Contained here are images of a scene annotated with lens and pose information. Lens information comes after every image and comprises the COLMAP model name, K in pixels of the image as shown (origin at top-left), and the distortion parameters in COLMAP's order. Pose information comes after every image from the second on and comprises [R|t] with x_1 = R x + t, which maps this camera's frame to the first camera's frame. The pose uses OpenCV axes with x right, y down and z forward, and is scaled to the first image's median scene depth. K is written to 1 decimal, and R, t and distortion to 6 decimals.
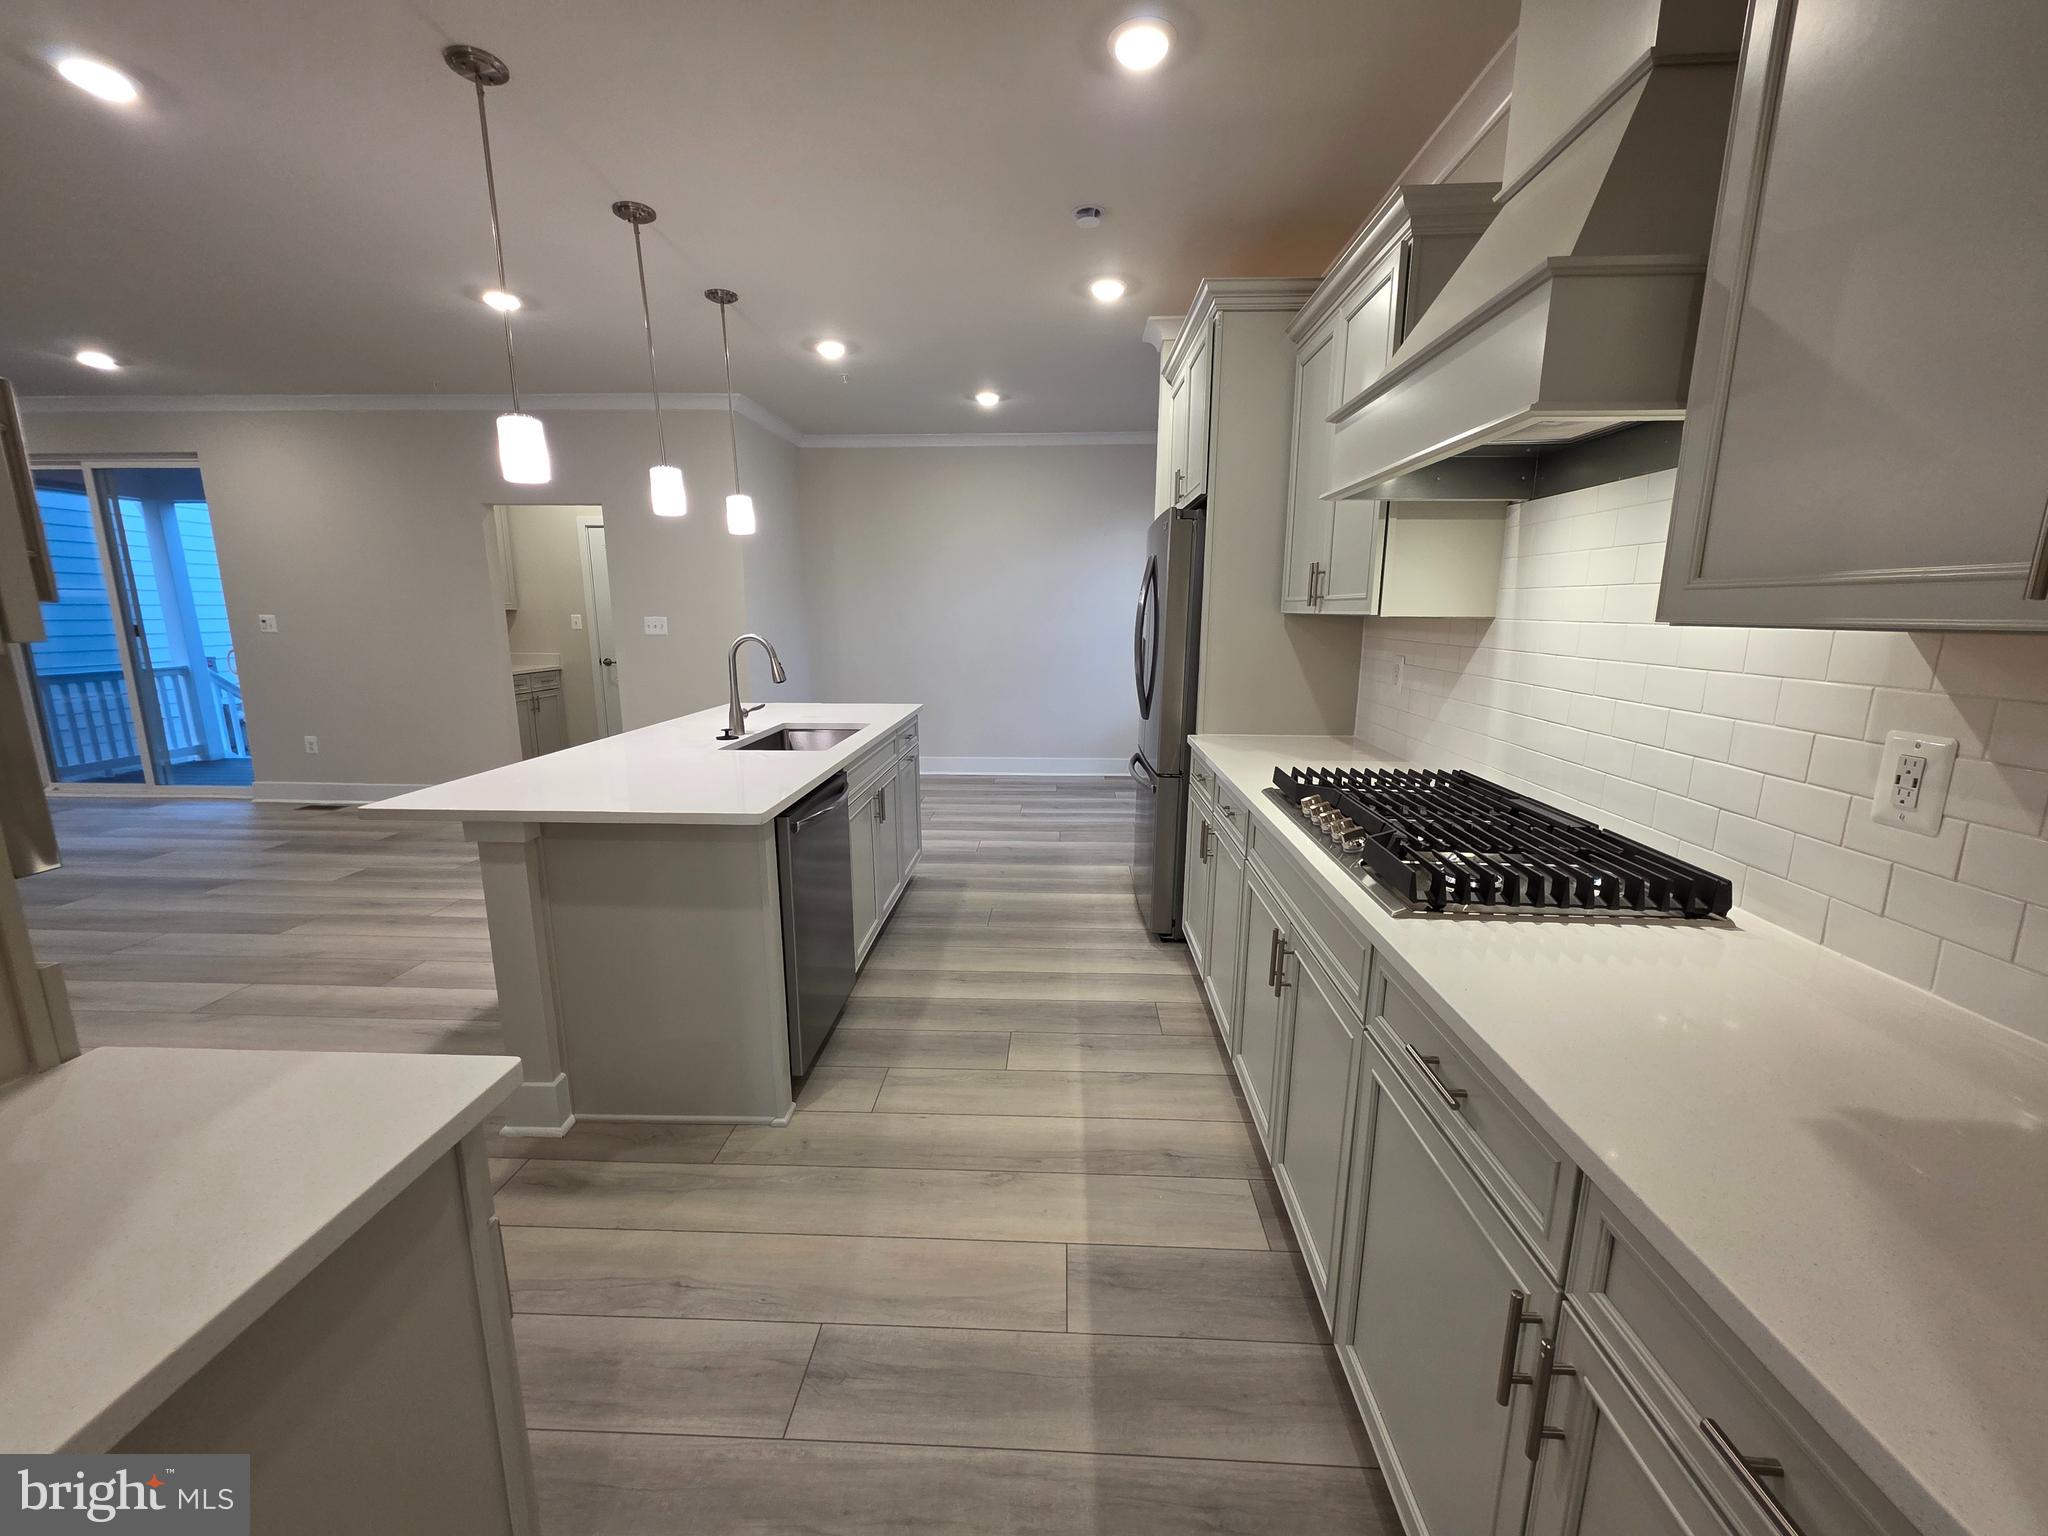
lens RADIAL K [[810.7, 0, 1024.6], [0, 810.7, 758.2], [0, 0, 1]] dist [-0.001116, -0.000247]
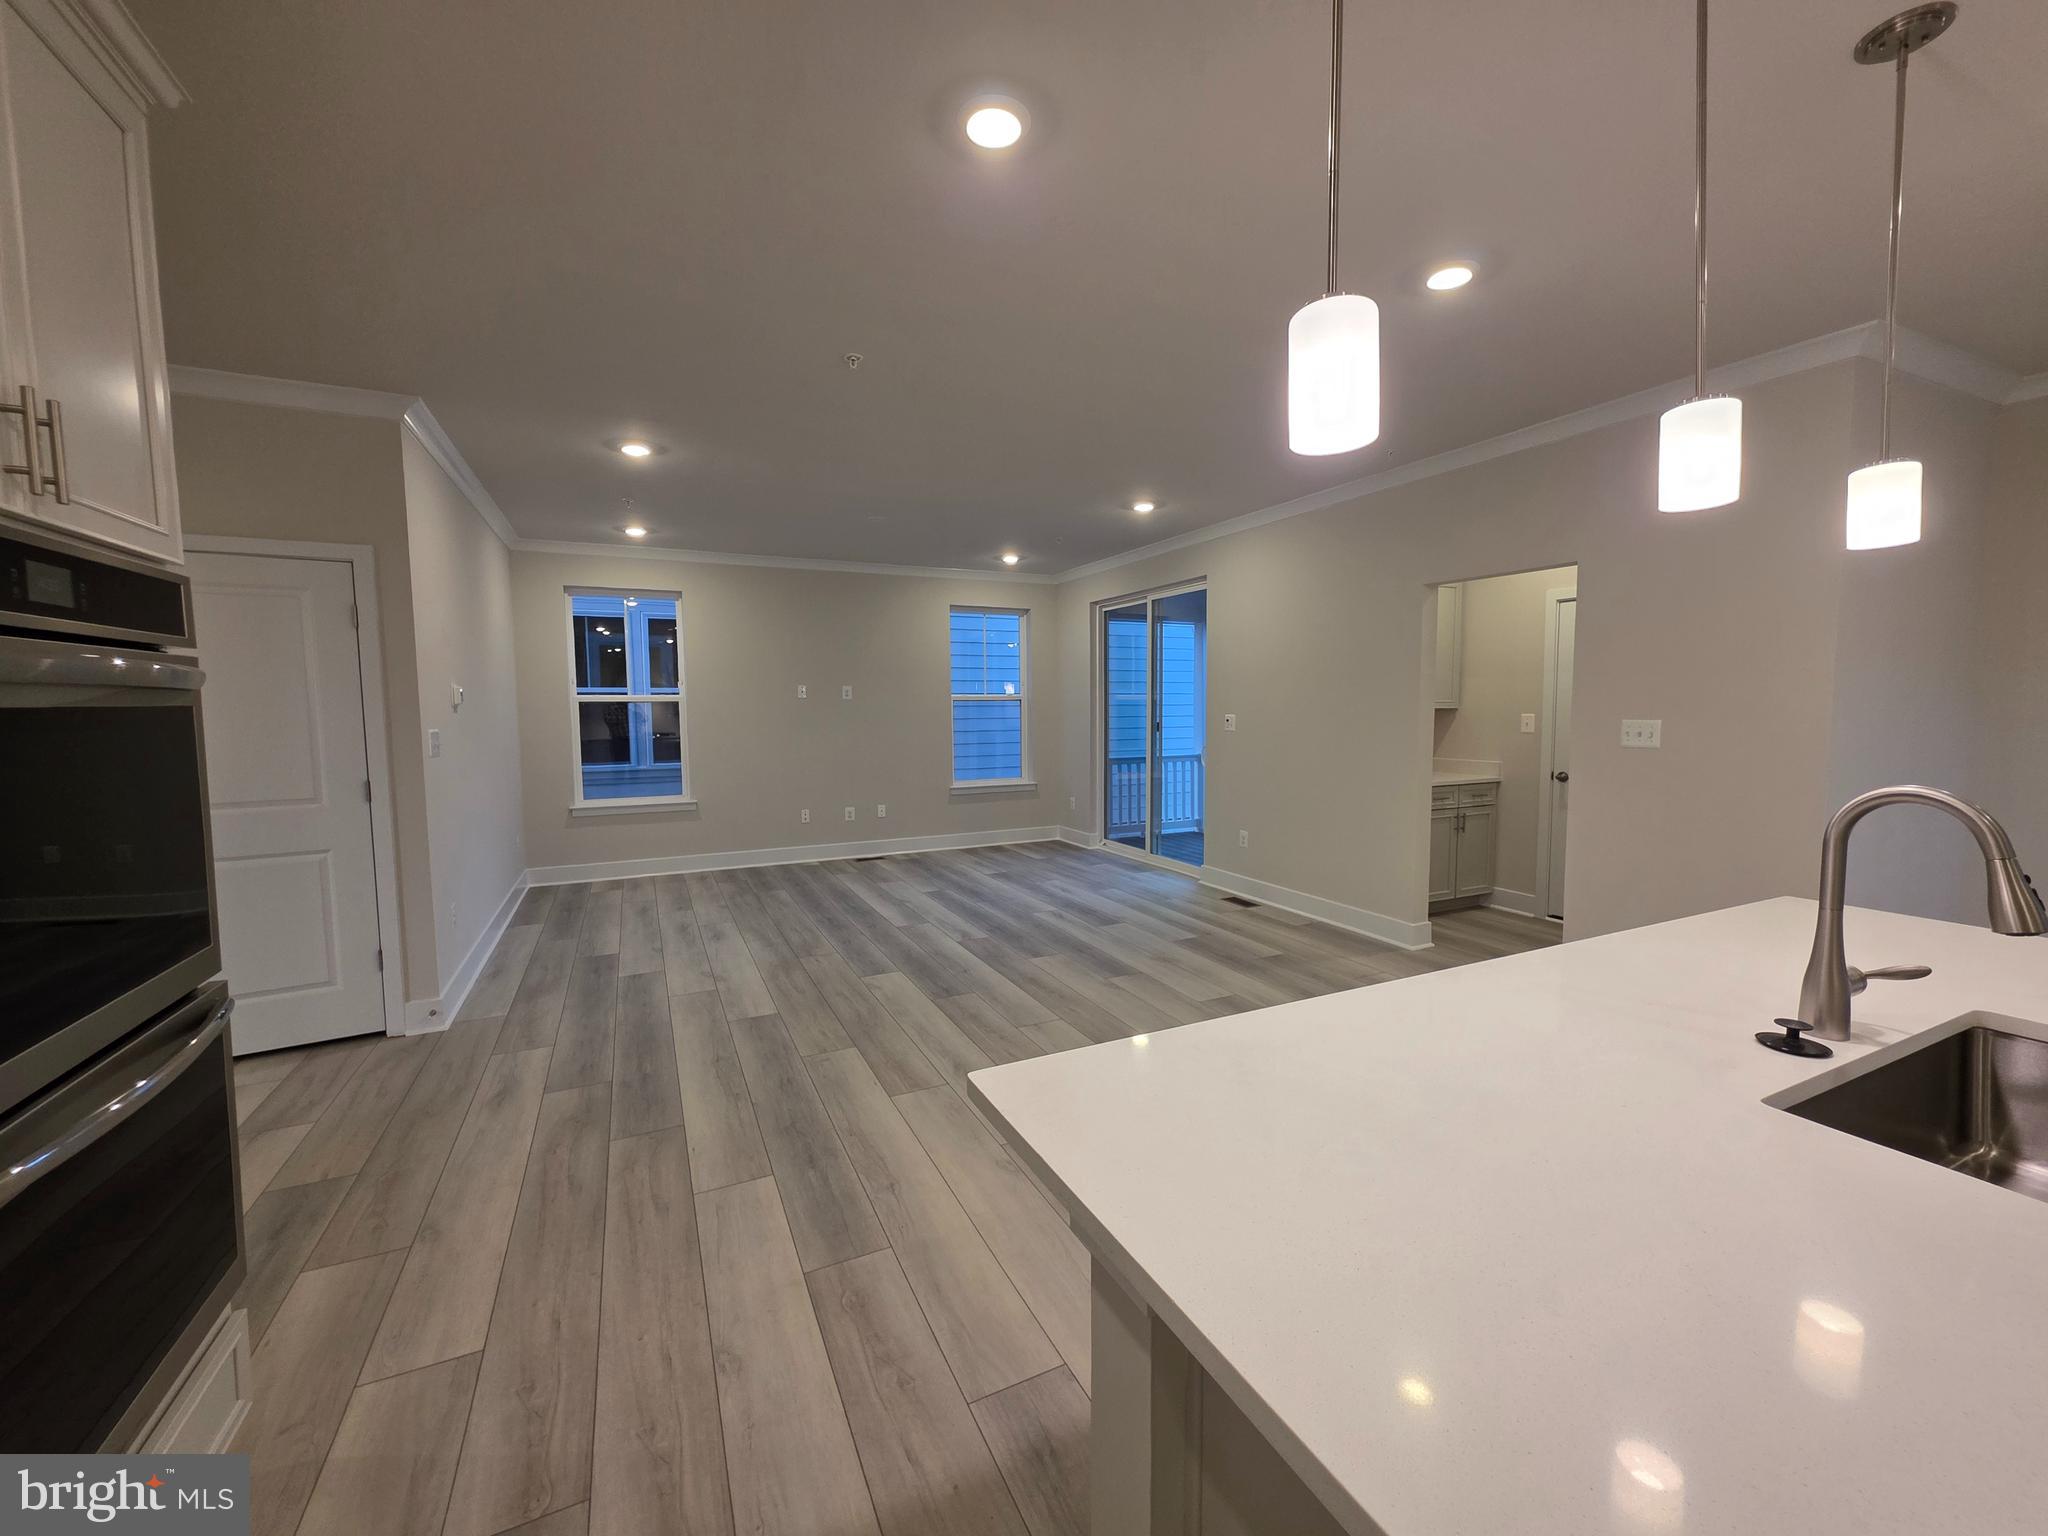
lens RADIAL K [[810.7, 0, 1024.6], [0, 810.7, 758.2], [0, 0, 1]] dist [-0.001116, -0.000247]
pose [[0.473705, 0.052315, -0.879128, -0.108676], [-0.151871, 0.988132, -0.023032, -0.050999], [0.867490, 0.144425, 0.476028, 0.247697]]
